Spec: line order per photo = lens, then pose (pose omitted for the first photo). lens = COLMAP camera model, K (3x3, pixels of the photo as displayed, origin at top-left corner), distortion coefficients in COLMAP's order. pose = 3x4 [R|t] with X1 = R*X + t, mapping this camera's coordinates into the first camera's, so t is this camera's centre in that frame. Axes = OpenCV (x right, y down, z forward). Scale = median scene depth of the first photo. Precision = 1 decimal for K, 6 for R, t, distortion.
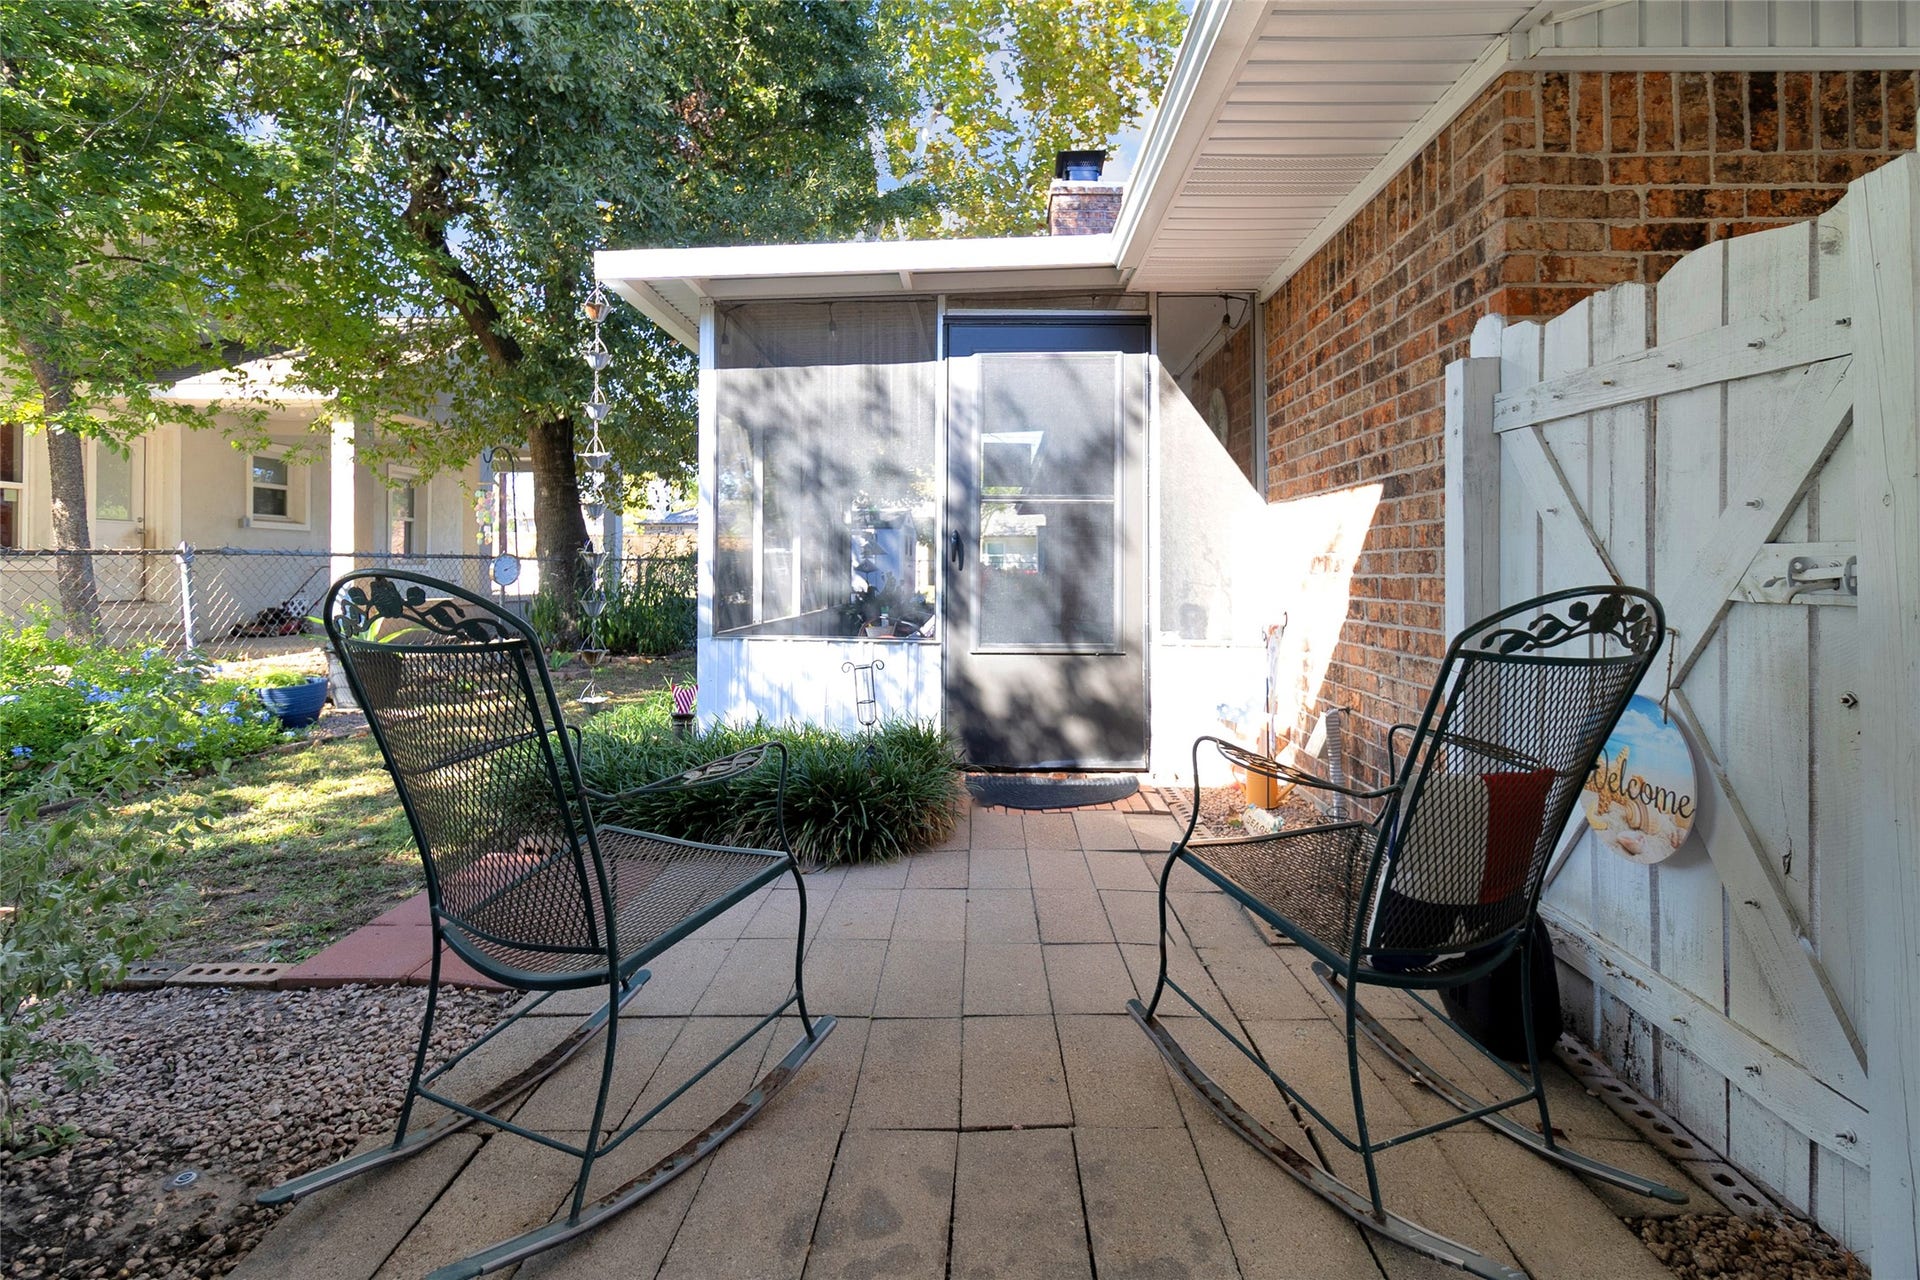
lens RADIAL K [[905.3, 0, 965.8], [0, 905.3, 583.5], [0, 0, 1]] dist [-0.004024, -0.000349]
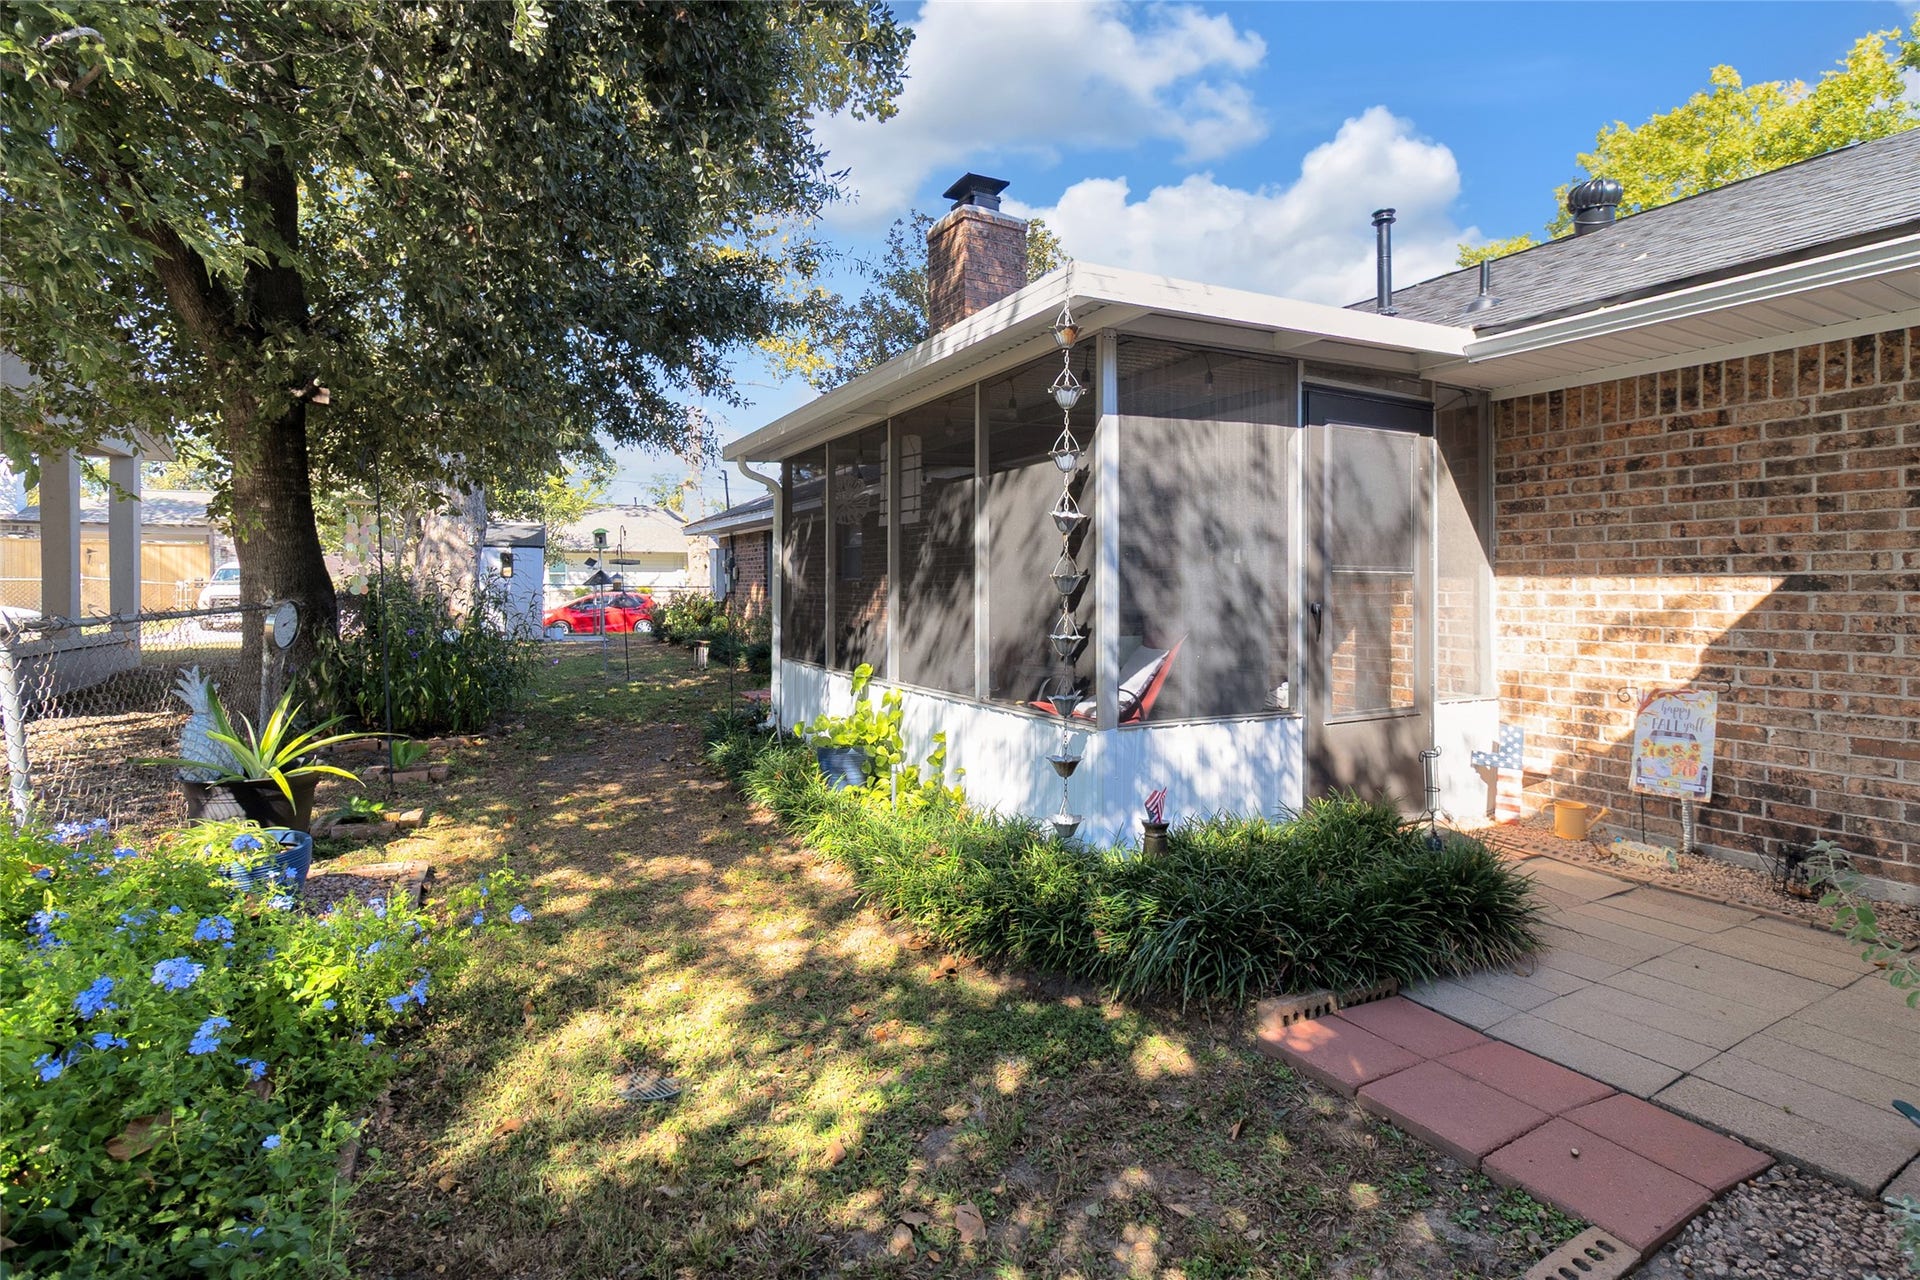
lens RADIAL K [[905.3, 0, 965.8], [0, 905.3, 583.5], [0, 0, 1]] dist [-0.004024, -0.000349]
pose [[0.867031, -0.005585, 0.498224, -0.838304], [0.007751, 0.999967, -0.002279, -0.077835], [-0.498195, 0.005838, 0.867046, 0.329516]]
